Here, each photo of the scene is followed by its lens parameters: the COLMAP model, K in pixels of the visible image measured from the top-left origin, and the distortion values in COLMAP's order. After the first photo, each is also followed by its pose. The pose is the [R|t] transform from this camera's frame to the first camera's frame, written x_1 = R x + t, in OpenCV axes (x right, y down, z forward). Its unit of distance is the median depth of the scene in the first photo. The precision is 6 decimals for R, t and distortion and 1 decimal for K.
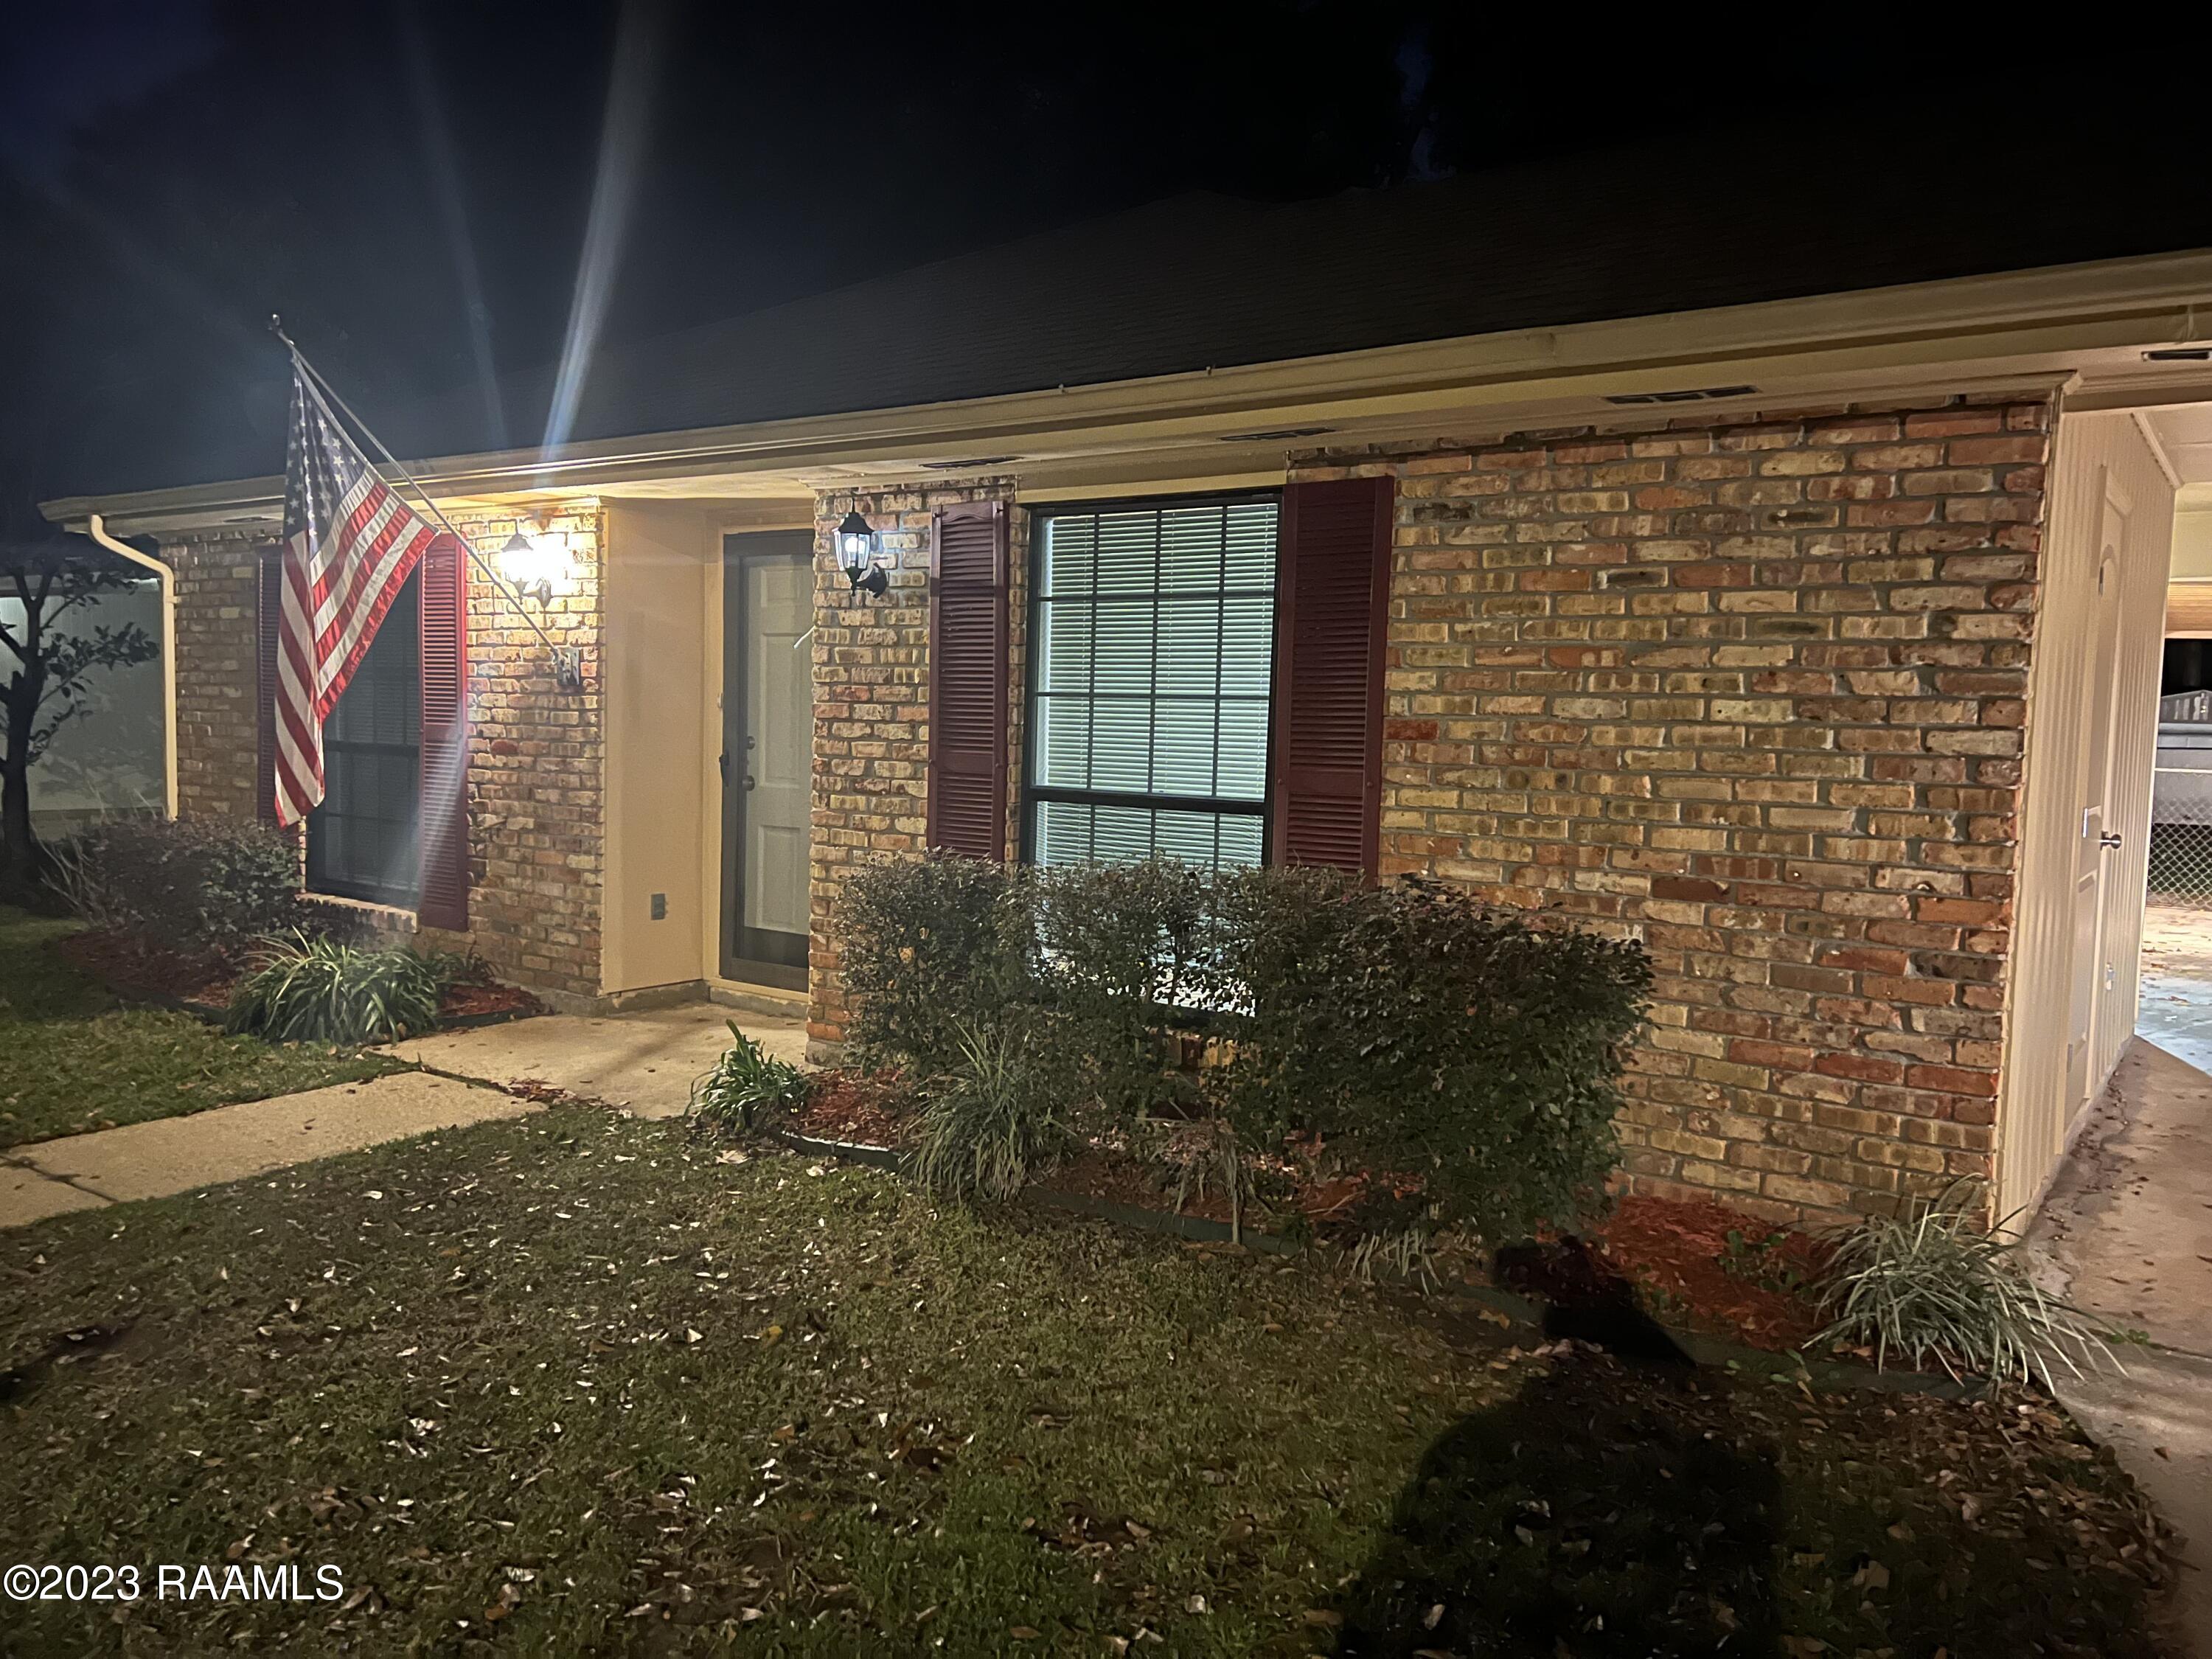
lens RADIAL K [[1822.0, 0, 992.1], [0, 1822.0, 859.3], [0, 0, 1]] dist [0.093659, -0.155269]
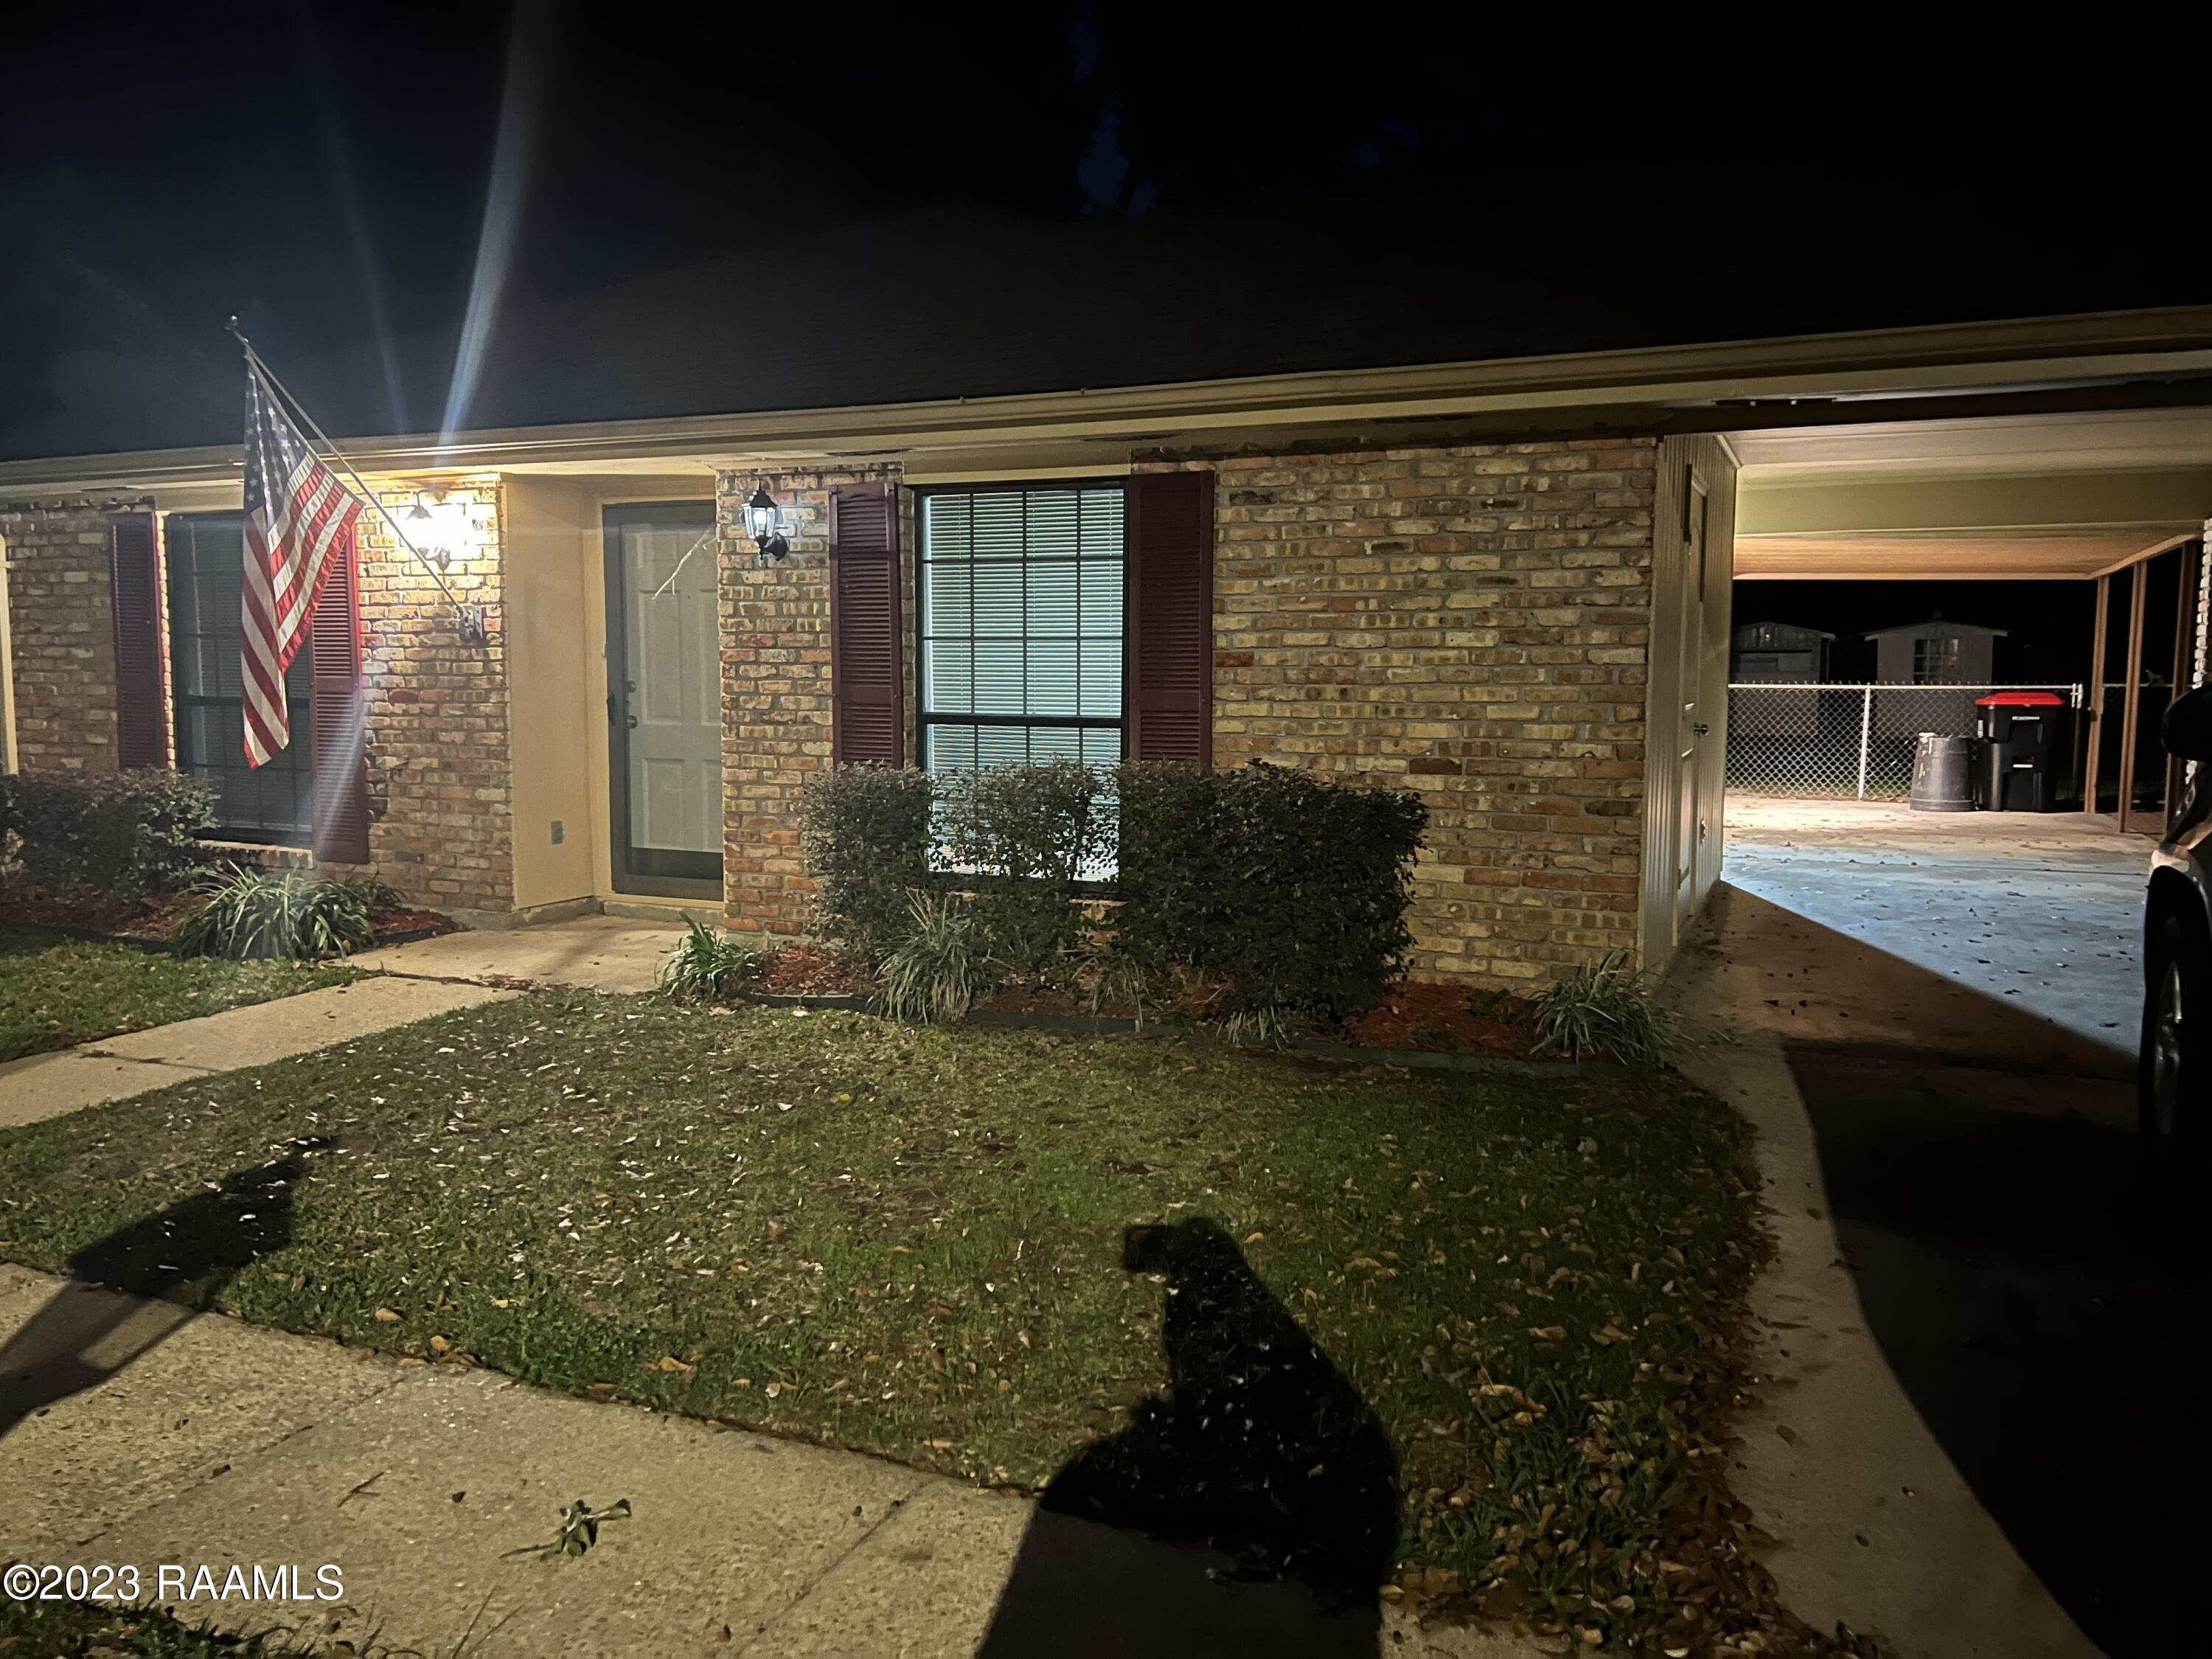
lens RADIAL K [[1655.7, 0, 1114.6], [0, 1655.7, 833.4], [0, 0, 1]] dist [0.074250, -0.080566]
pose [[0.977761, -0.043704, 0.205117, -0.085546], [0.038444, 0.998823, 0.029561, 0.013976], [-0.206168, -0.021018, 0.978291, -0.137049]]
